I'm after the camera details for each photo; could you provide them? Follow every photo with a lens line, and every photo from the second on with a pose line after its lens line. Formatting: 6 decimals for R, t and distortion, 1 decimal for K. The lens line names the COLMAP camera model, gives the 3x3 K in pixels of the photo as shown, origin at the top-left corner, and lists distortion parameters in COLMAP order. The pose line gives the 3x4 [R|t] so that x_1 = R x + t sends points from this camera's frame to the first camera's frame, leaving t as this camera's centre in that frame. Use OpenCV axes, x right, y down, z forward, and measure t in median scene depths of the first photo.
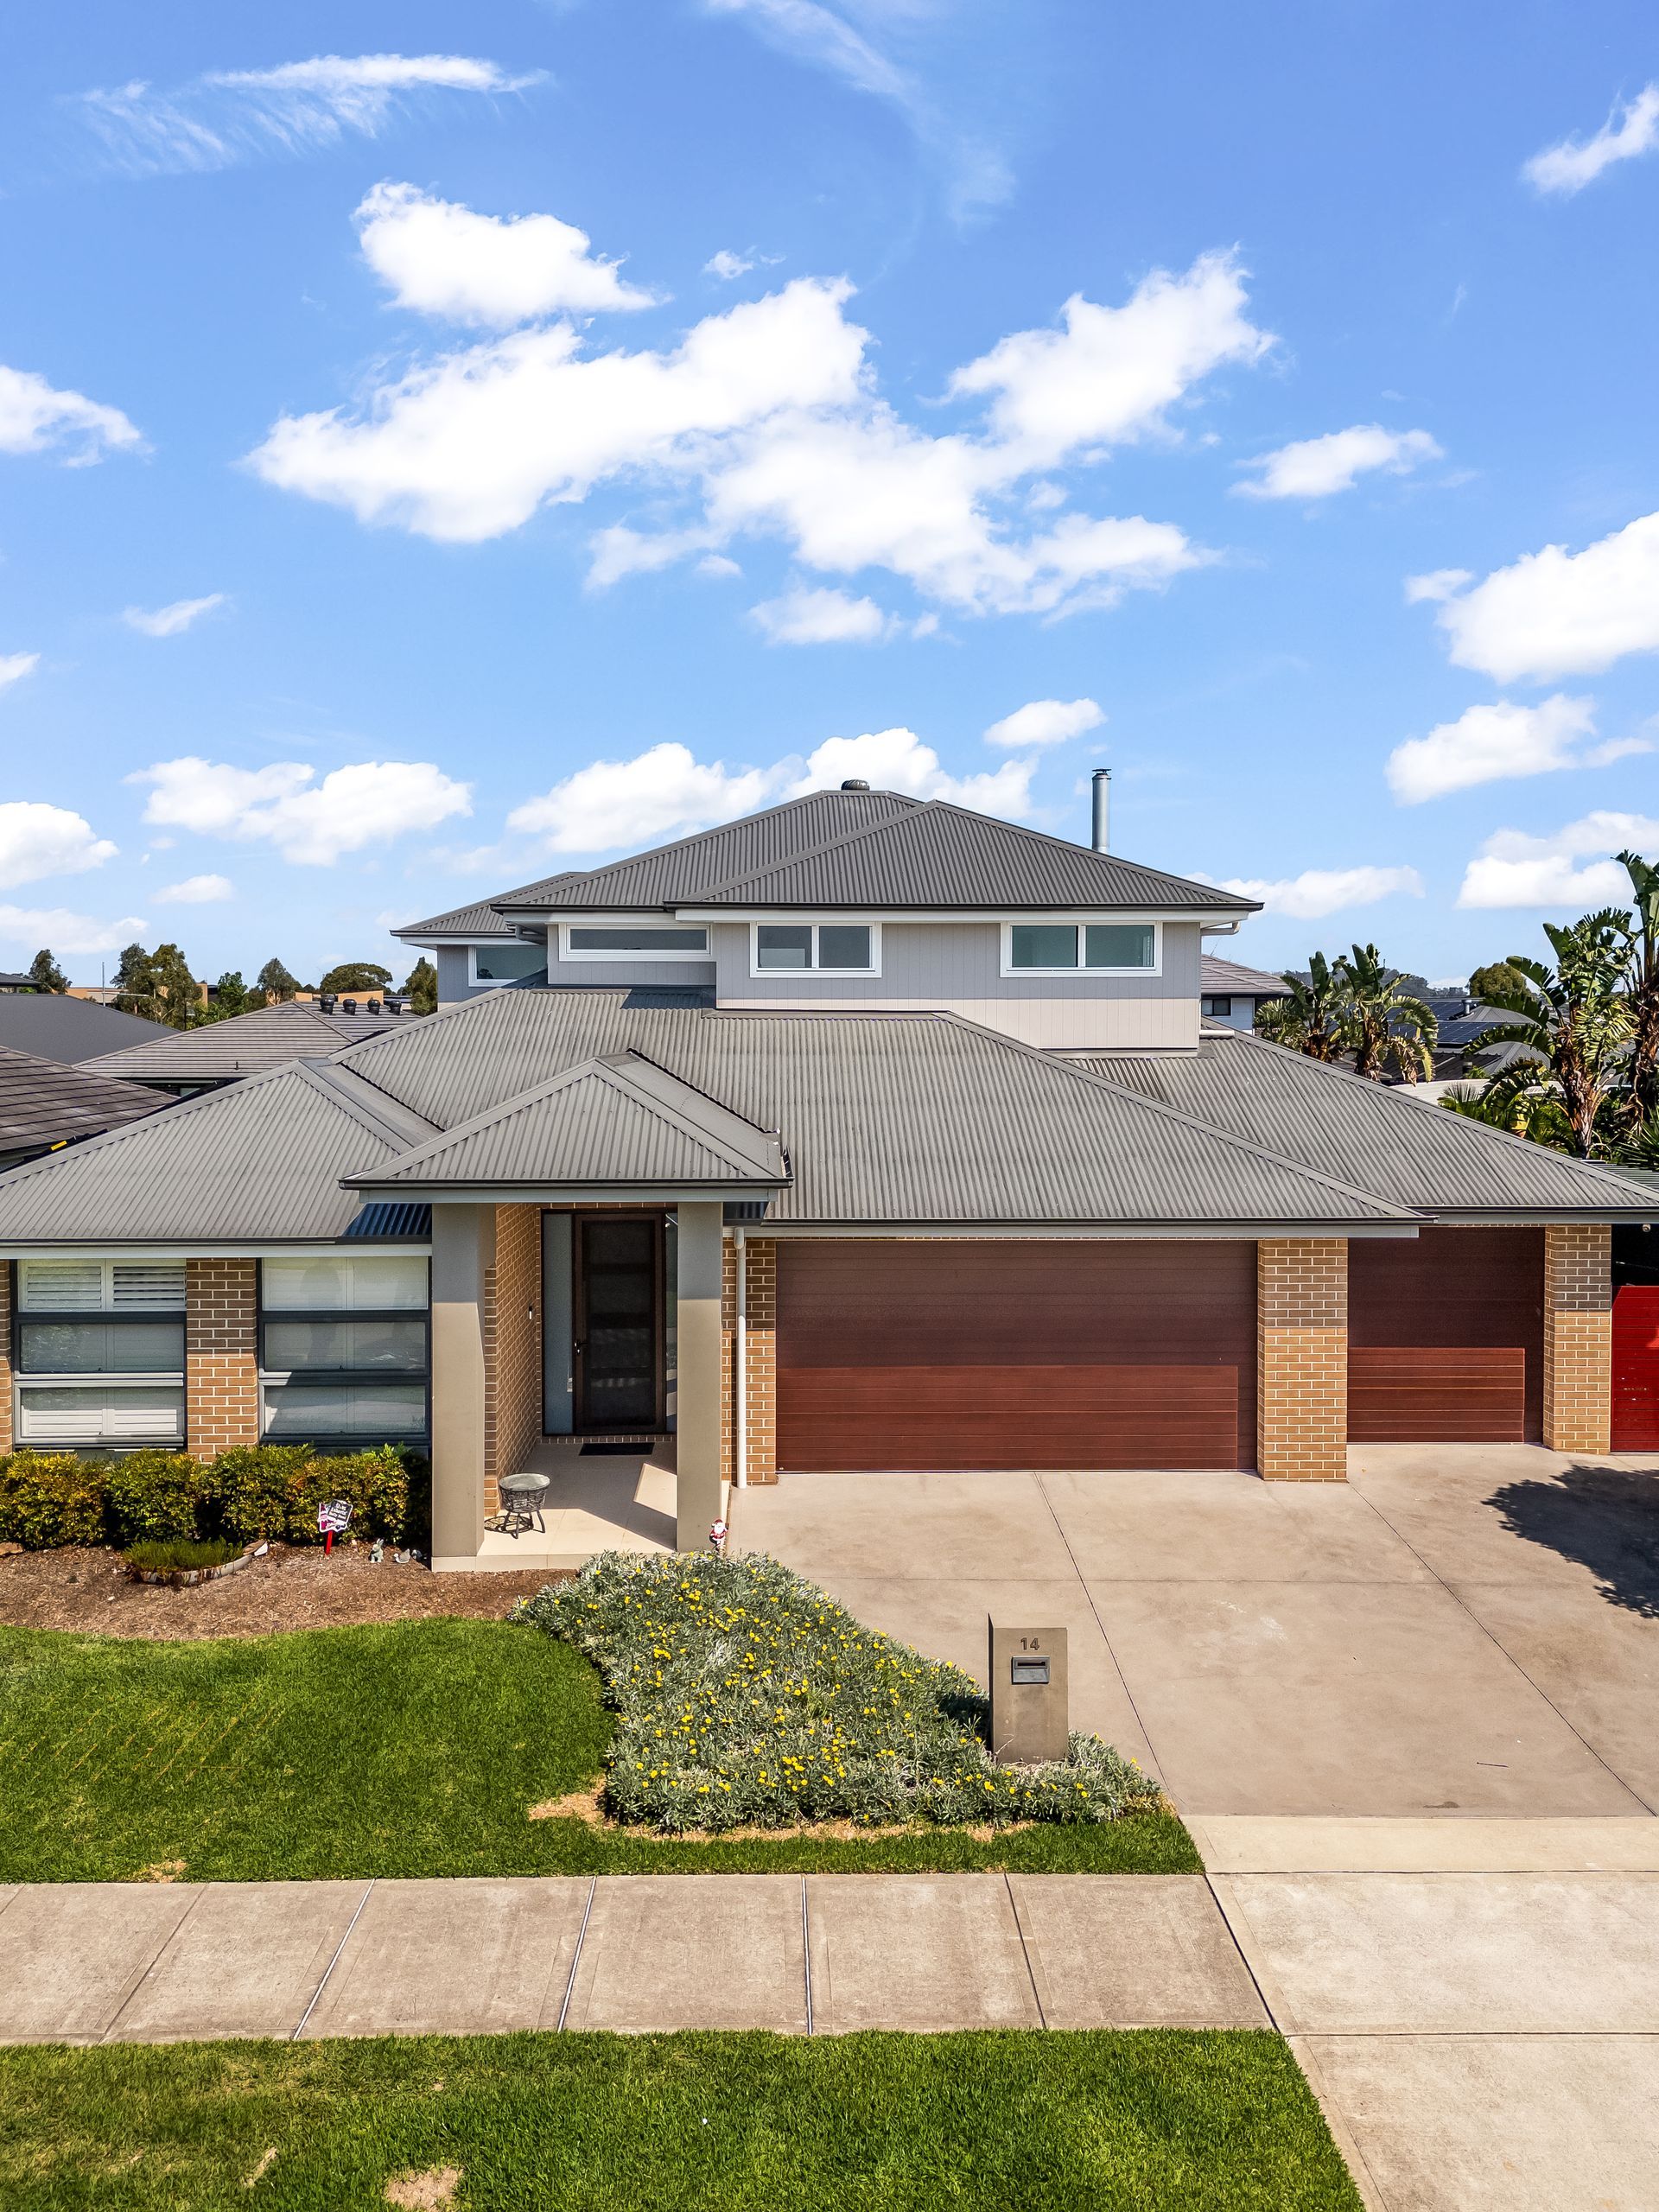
lens RADIAL K [[1753.2, 0, 831.6], [0, 1753.2, 1024.8], [0, 0, 1]] dist [0.035535, -0.008018]
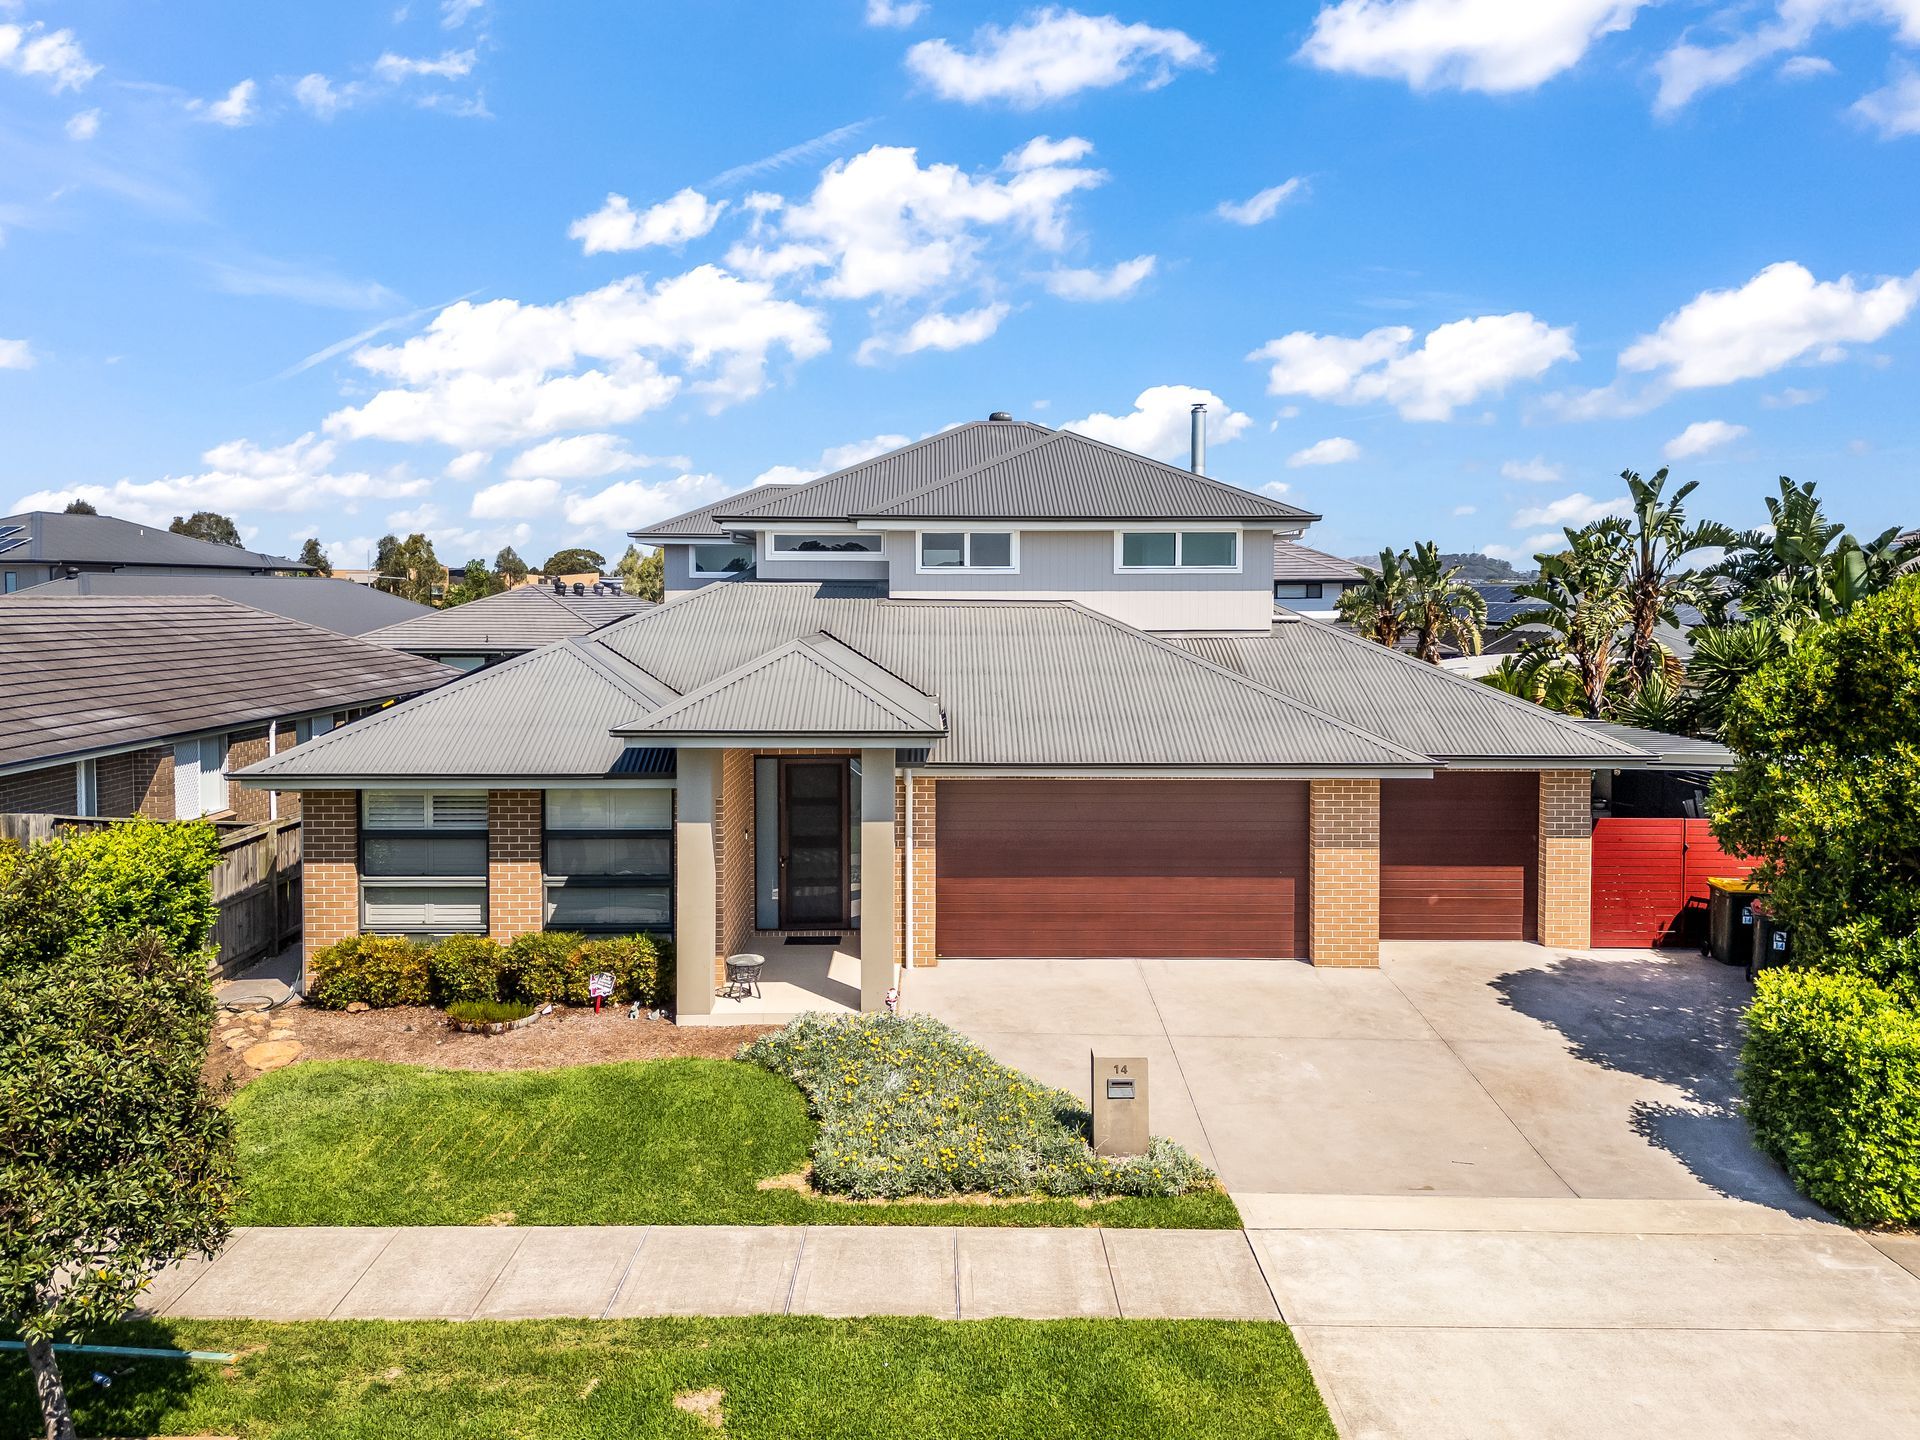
lens RADIAL K [[1534.3, 0, 955.6], [0, 1534.3, 610.1], [0, 0, 1]] dist [0.038095, -0.003735]
pose [[0.999807, 0.001823, -0.019548, 0.005688], [-0.001723, 0.999985, 0.005125, -0.009269], [0.019558, -0.005090, 0.999796, -0.160603]]
